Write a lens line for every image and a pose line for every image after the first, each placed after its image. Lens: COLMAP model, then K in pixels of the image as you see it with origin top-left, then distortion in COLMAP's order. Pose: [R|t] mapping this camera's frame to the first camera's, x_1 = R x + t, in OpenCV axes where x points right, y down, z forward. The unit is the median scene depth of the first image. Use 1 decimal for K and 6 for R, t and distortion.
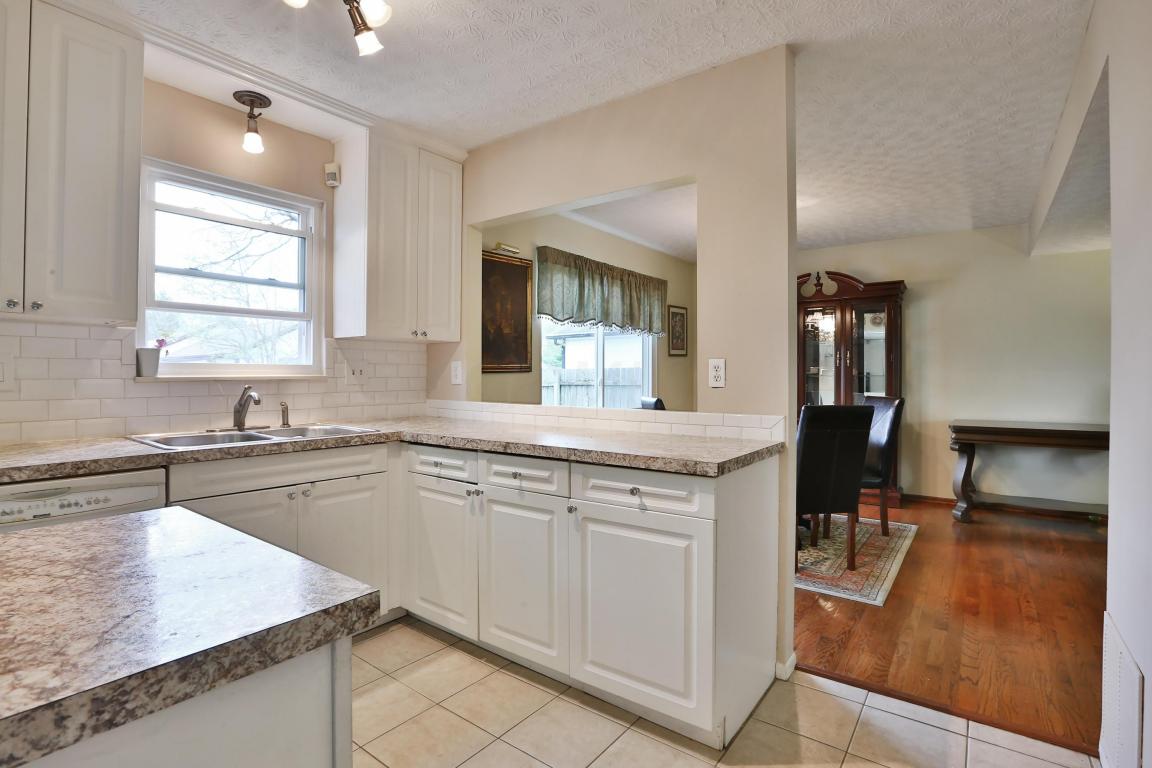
lens RADIAL K [[552.9, 0, 567.3], [0, 552.9, 380.9], [0, 0, 1]] dist [-0.049358, 0.017213]
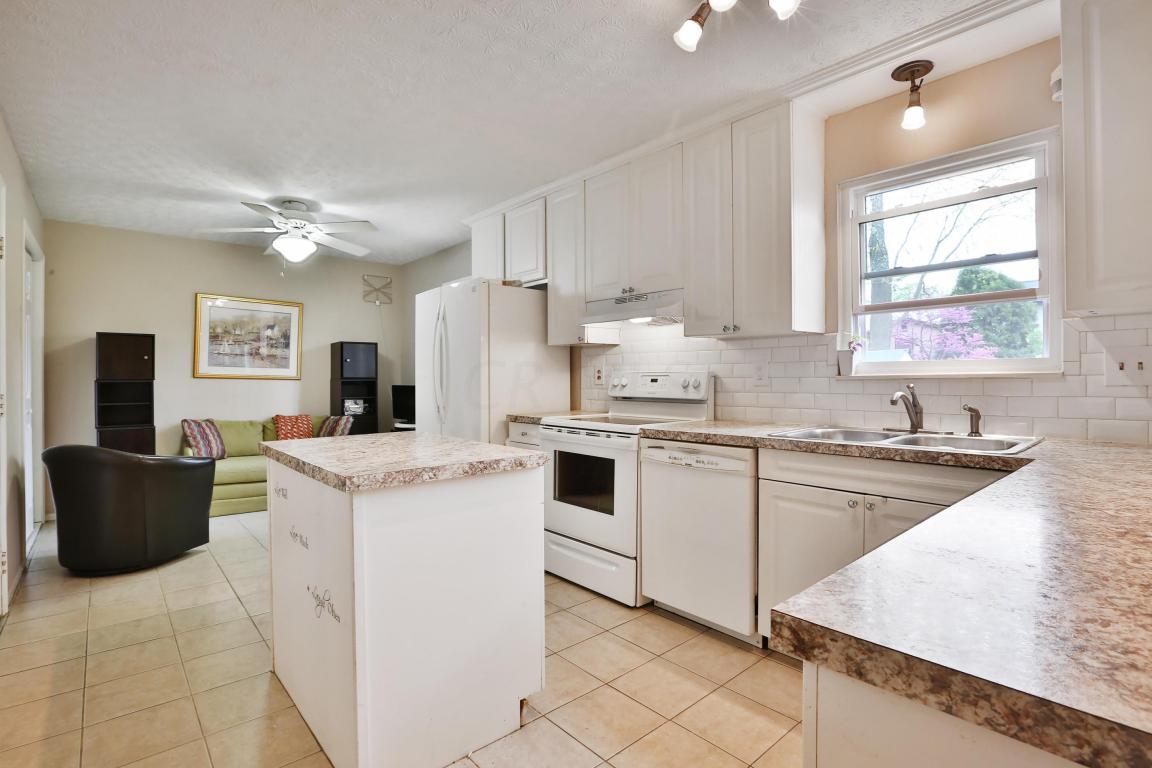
lens RADIAL K [[552.9, 0, 576.7], [0, 552.9, 382.0], [0, 0, 1]] dist [-0.049358, 0.017213]
pose [[-0.185372, 0.005734, -0.982652, 0.362984], [-0.002293, 0.999978, 0.006268, 0.000158], [0.982666, 0.003415, -0.185354, 0.530018]]
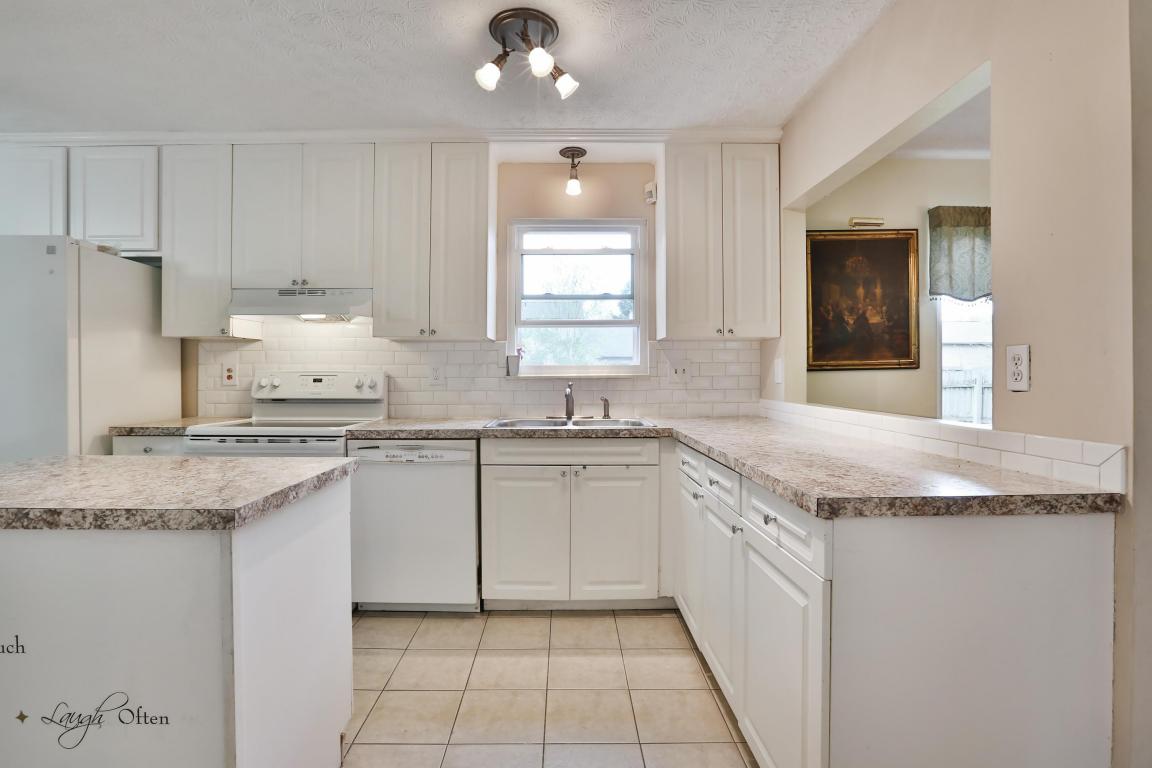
lens RADIAL K [[552.9, 0, 569.4], [0, 552.9, 380.4], [0, 0, 1]] dist [-0.049358, 0.017213]
pose [[0.620457, 0.003582, -0.784232, 0.349888], [-0.002667, 0.999993, 0.002457, -0.000069], [0.784236, 0.000567, 0.620463, 0.182180]]
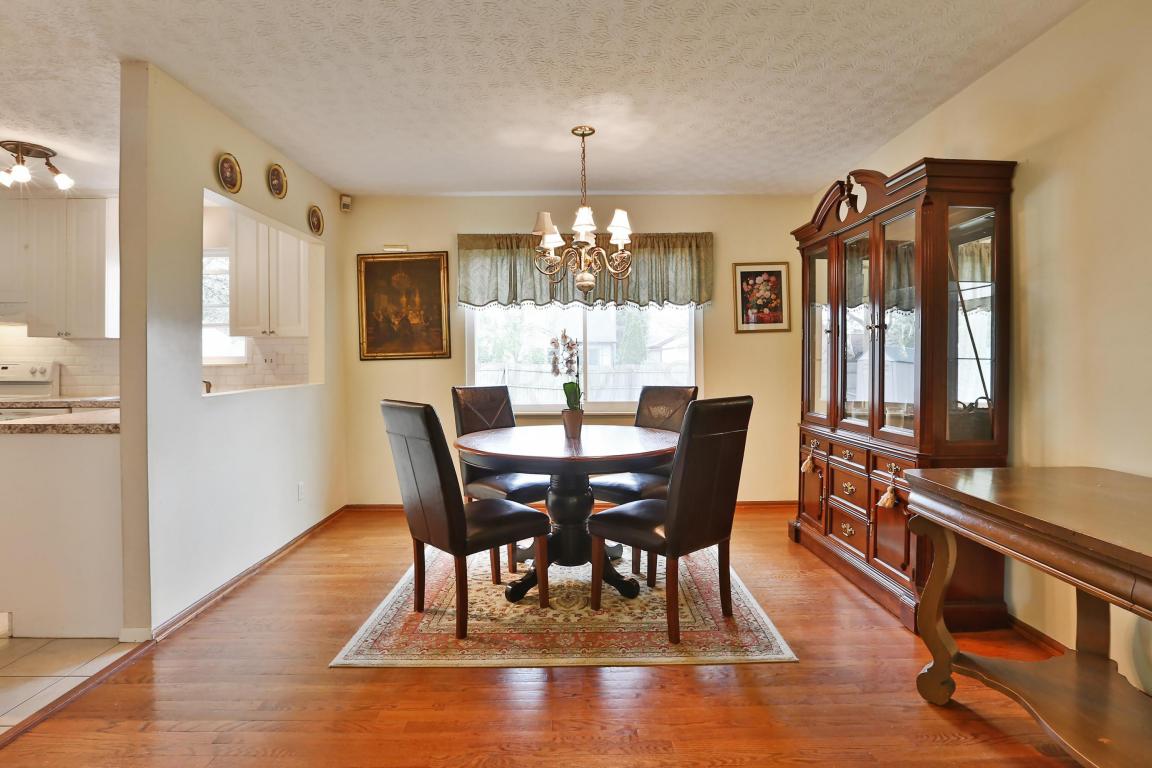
lens RADIAL K [[587.8, 0, 576.5], [0, 587.8, 362.1], [0, 0, 1]] dist [-0.041615, 0.006981]
pose [[0.615168, -0.002968, -0.788390, 1.403493], [-0.001056, 0.999989, -0.004589, -0.006649], [0.788395, 0.003655, 0.615158, 0.758444]]
